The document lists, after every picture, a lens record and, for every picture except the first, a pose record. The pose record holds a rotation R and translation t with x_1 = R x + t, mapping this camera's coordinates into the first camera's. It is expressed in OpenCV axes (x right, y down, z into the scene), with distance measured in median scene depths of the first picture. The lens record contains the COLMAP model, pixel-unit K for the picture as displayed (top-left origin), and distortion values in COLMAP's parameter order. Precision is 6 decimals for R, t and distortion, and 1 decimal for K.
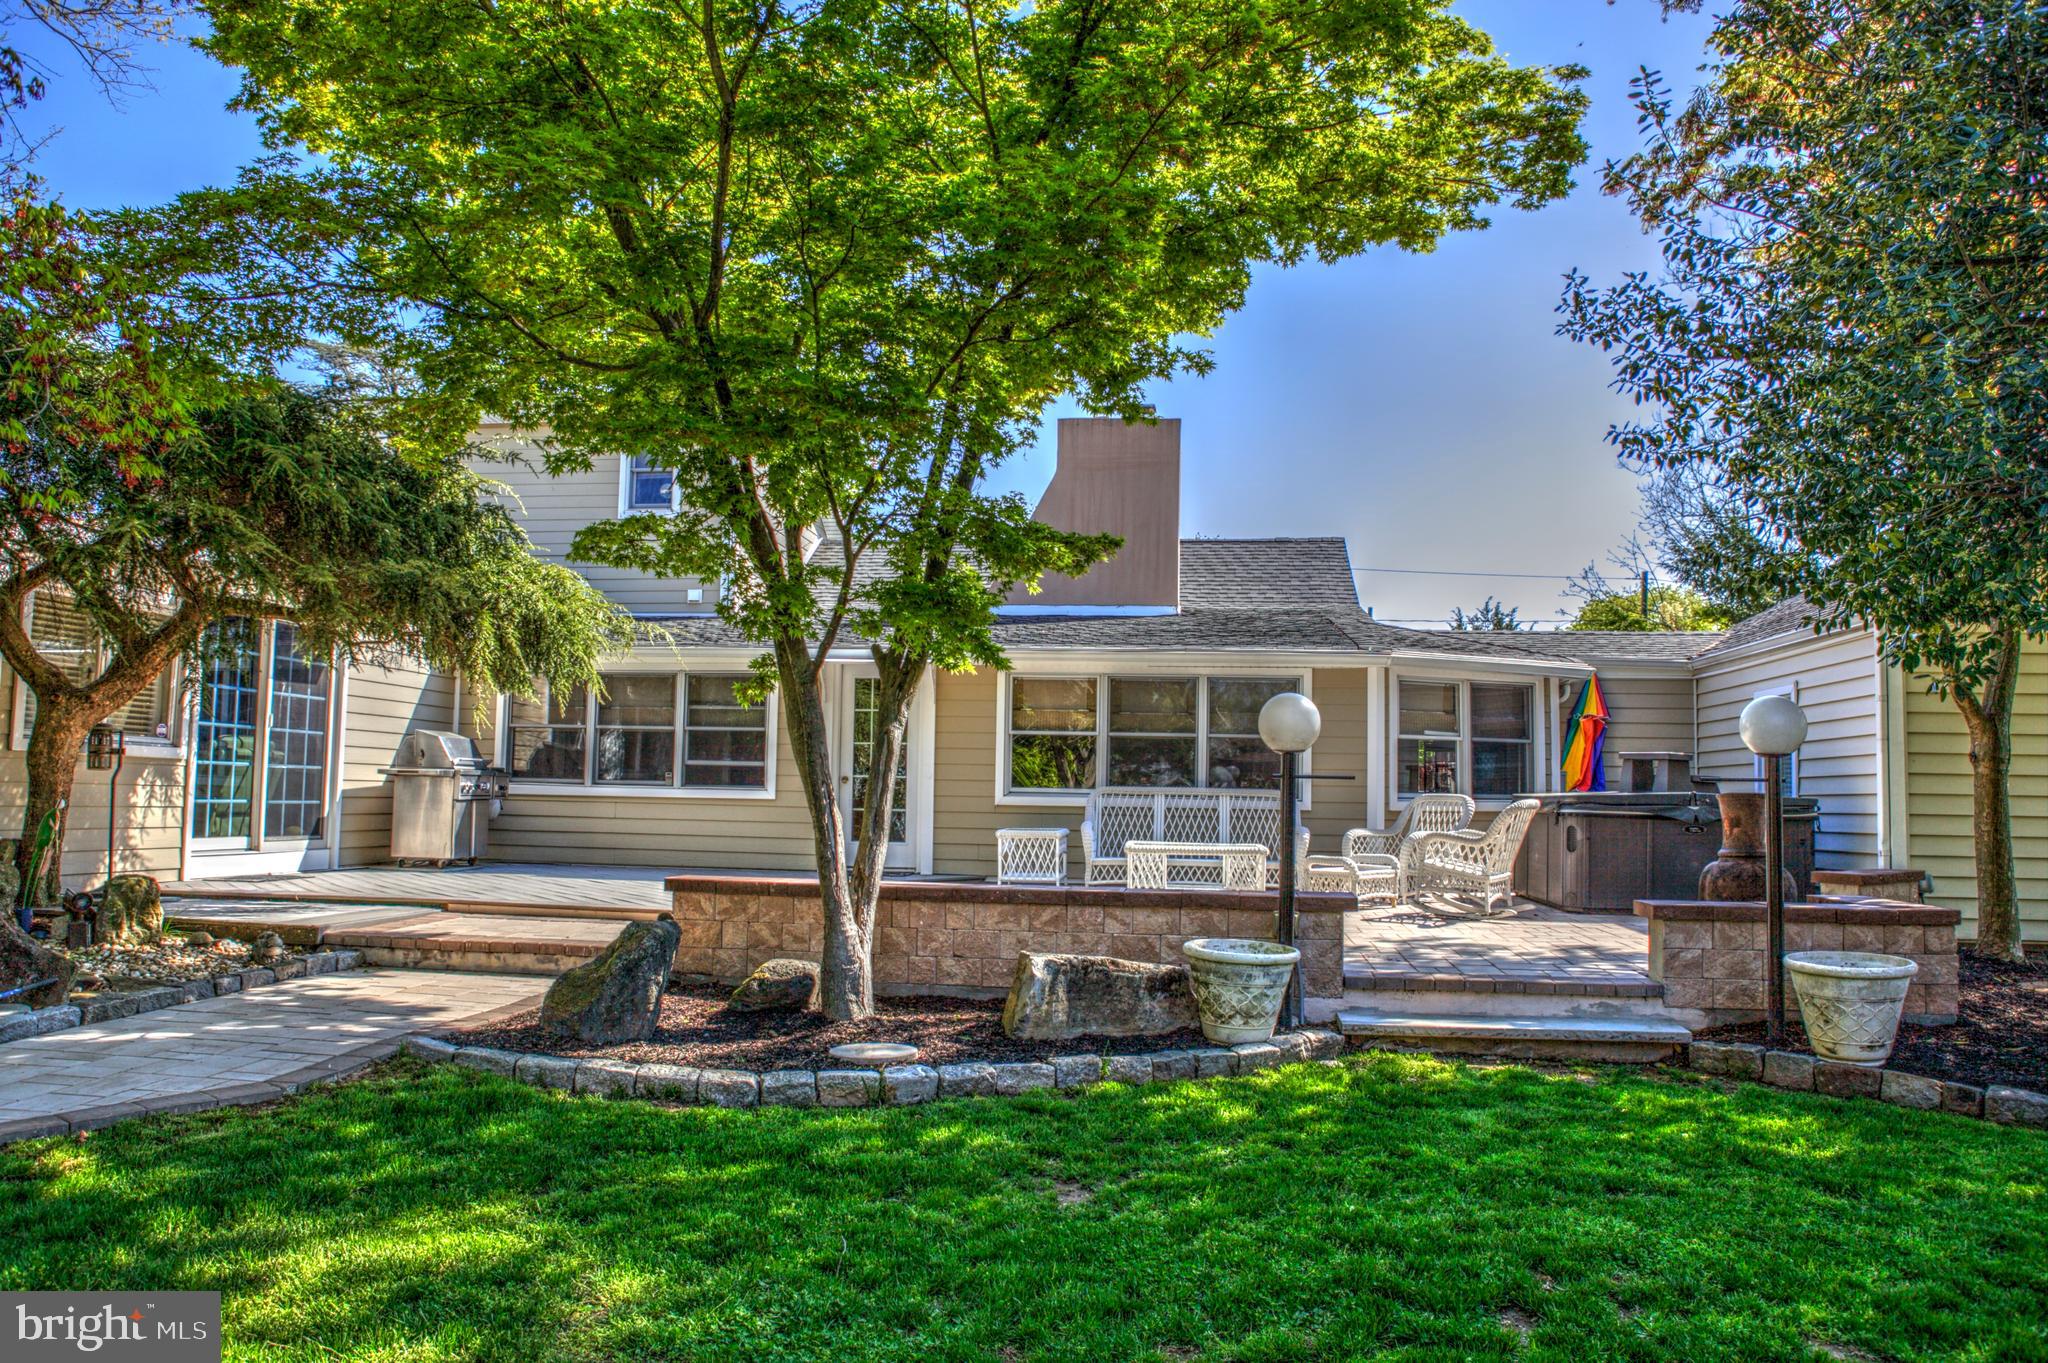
lens RADIAL K [[1414.3, 0, 1025.1], [0, 1414.3, 689.2], [0, 0, 1]] dist [-0.111787, 0.082032]
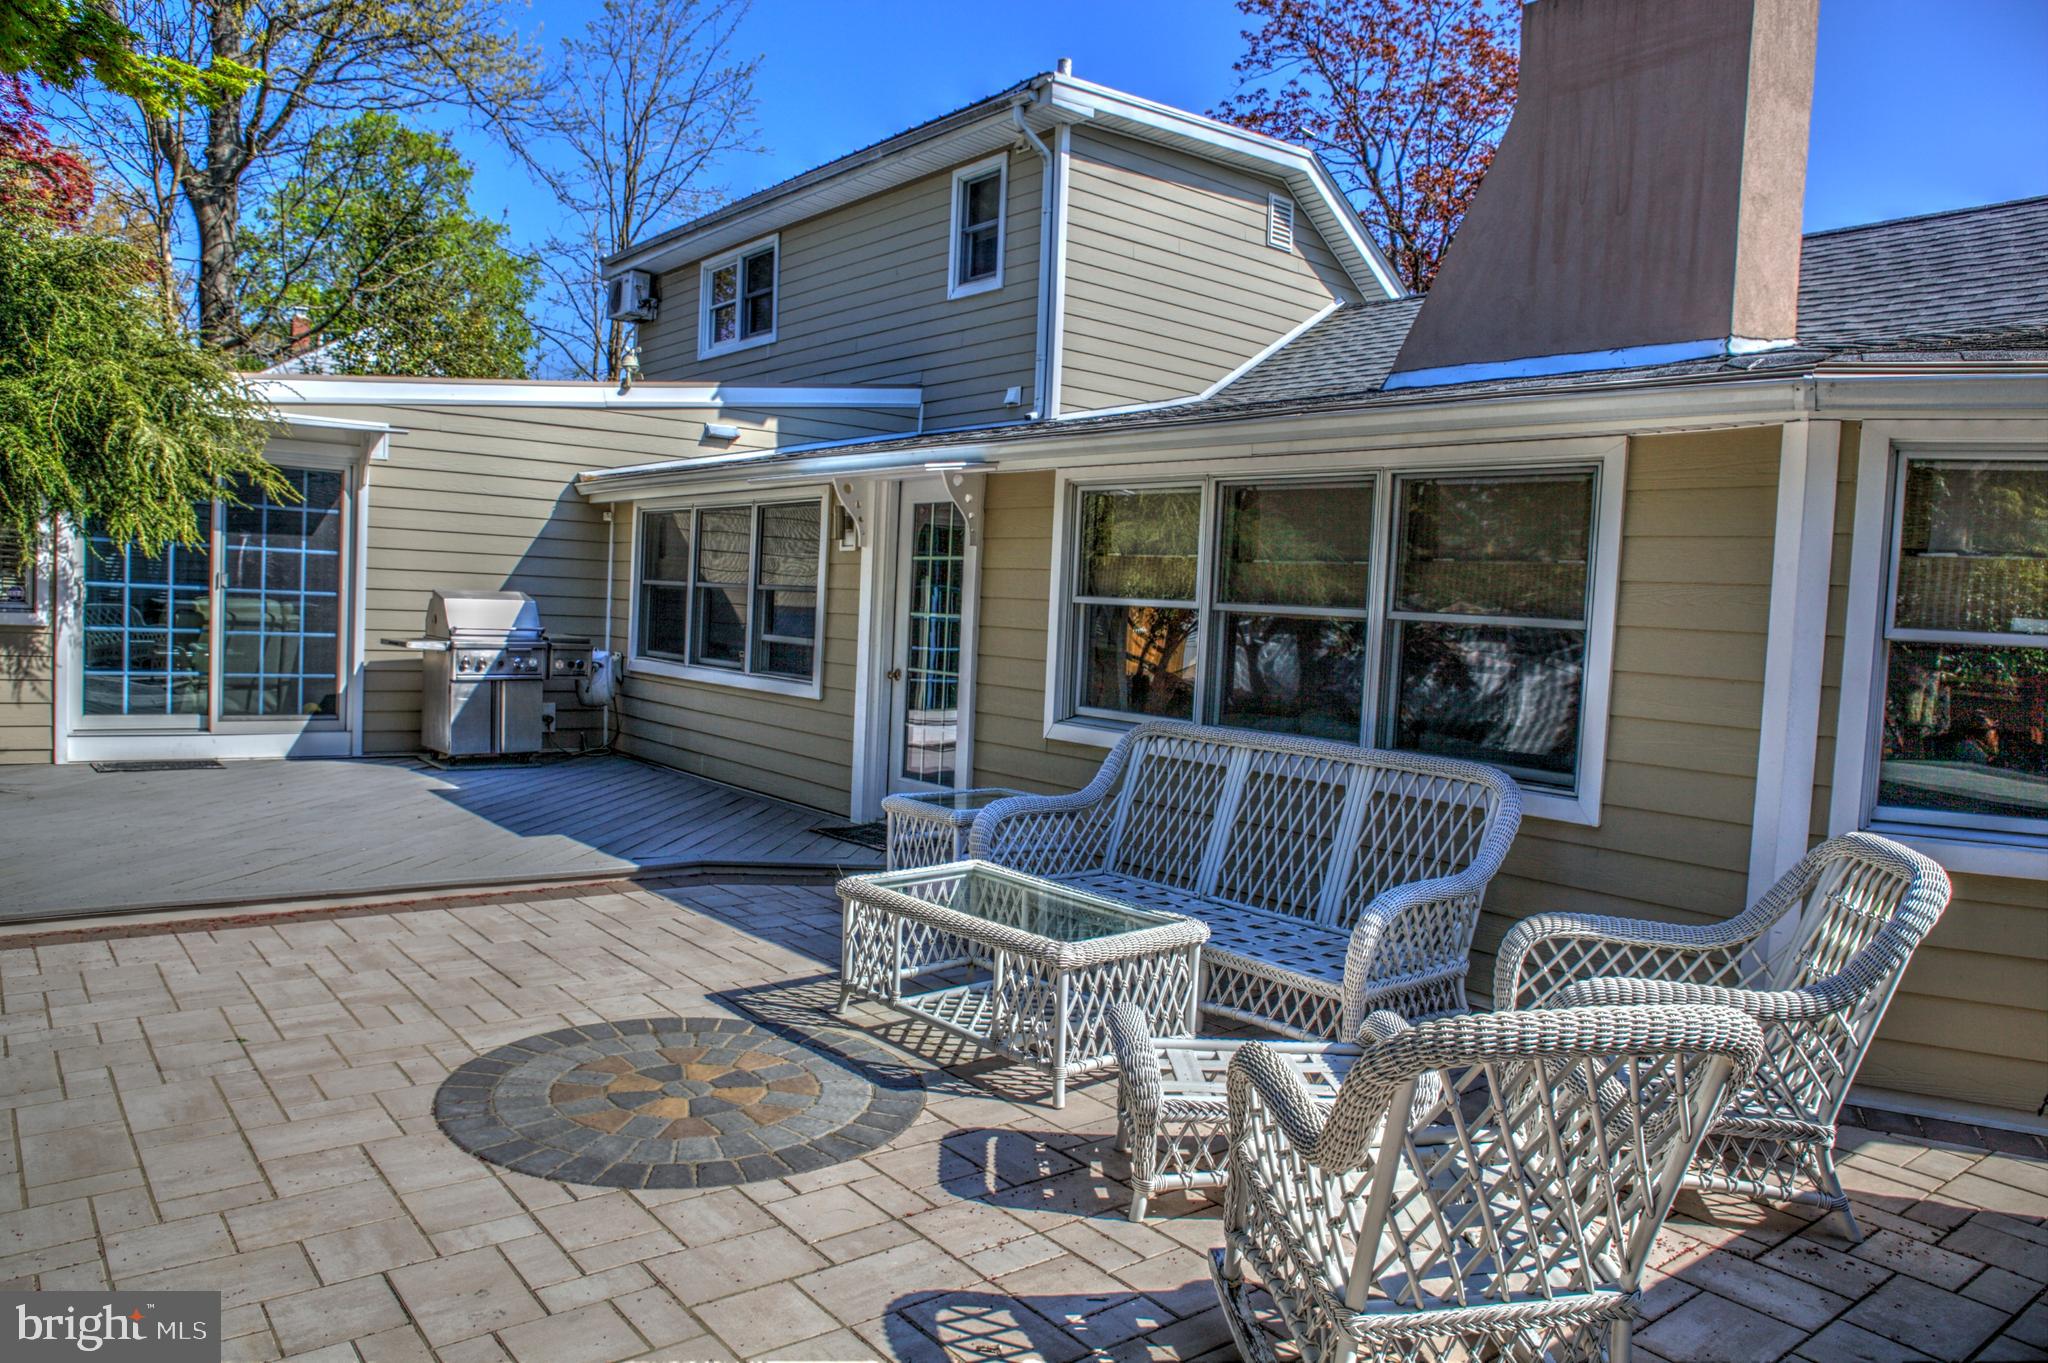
lens RADIAL K [[1414.3, 0, 1025.1], [0, 1414.3, 689.2], [0, 0, 1]] dist [-0.111787, 0.082032]
pose [[0.729914, 0.058644, -0.681019, 0.370153], [0.016023, 0.994571, 0.102818, 0.009996], [0.683351, -0.085961, 0.725011, 0.676725]]
